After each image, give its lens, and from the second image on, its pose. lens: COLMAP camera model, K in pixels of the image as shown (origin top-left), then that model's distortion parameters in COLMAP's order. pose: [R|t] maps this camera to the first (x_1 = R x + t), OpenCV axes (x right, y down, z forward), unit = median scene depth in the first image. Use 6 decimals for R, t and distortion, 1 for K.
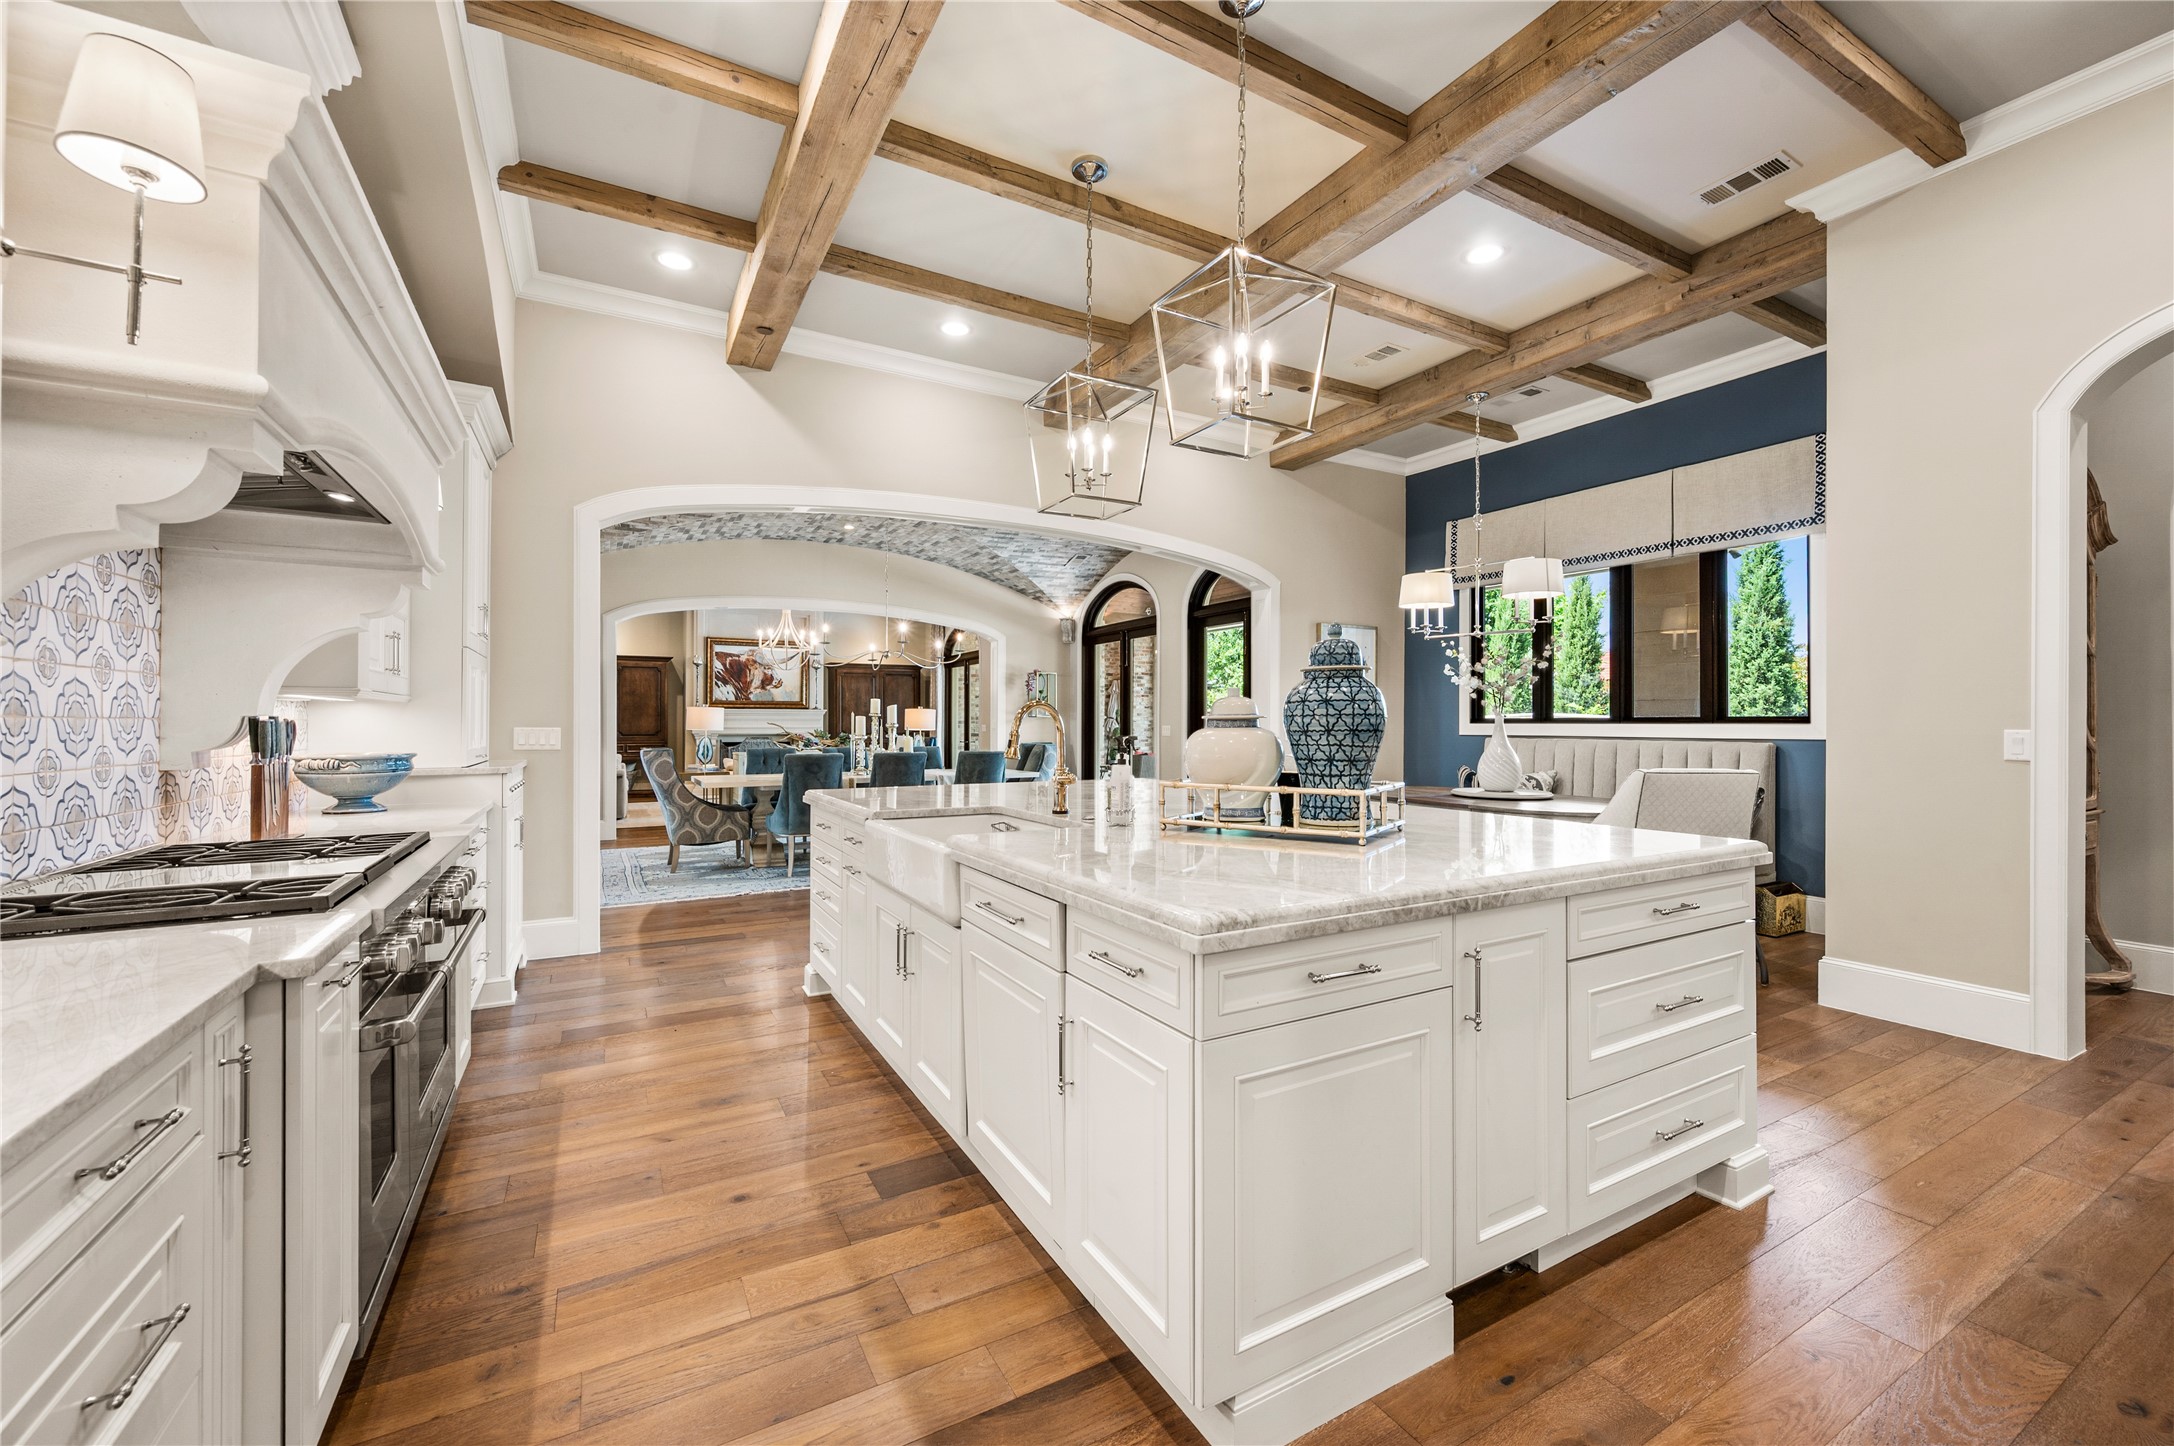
lens RADIAL K [[866.0, 0, 1097.3], [0, 866.0, 719.2], [0, 0, 1]] dist [-0.000709, -0.000987]
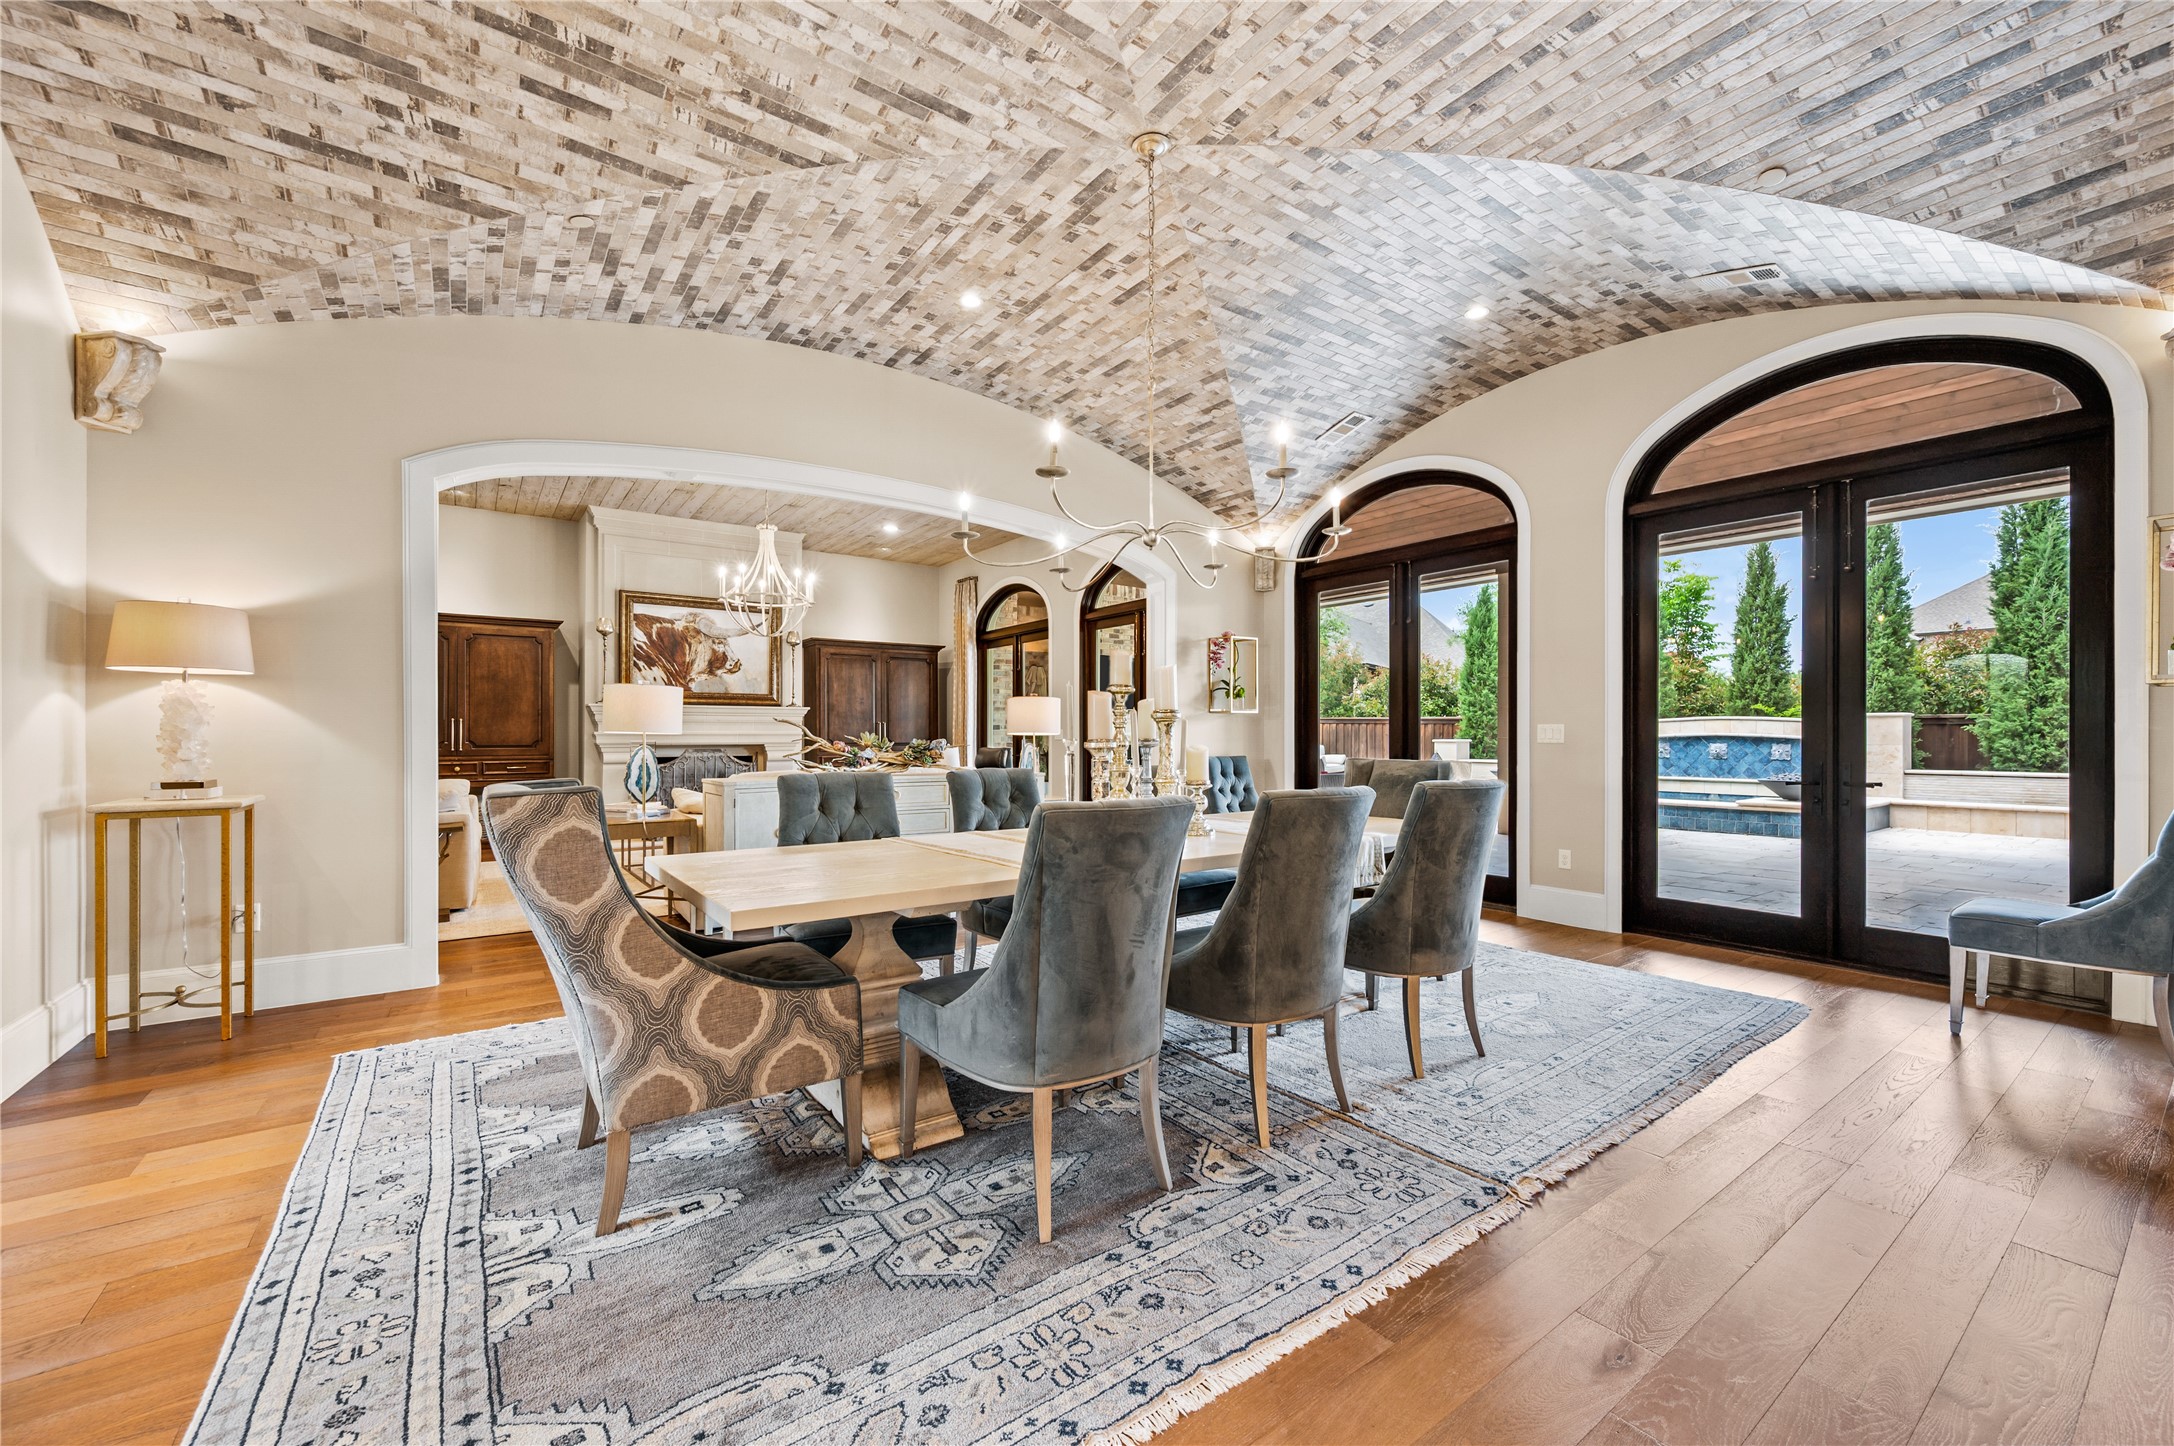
lens RADIAL K [[866.0, 0, 1100.9], [0, 866.0, 735.5], [0, 0, 1]] dist [-0.000709, -0.000987]
pose [[0.993913, -0.002676, 0.110136, -0.173314], [0.001757, 0.999963, 0.008446, 0.005730], [-0.110154, -0.008201, 0.993881, 0.336437]]
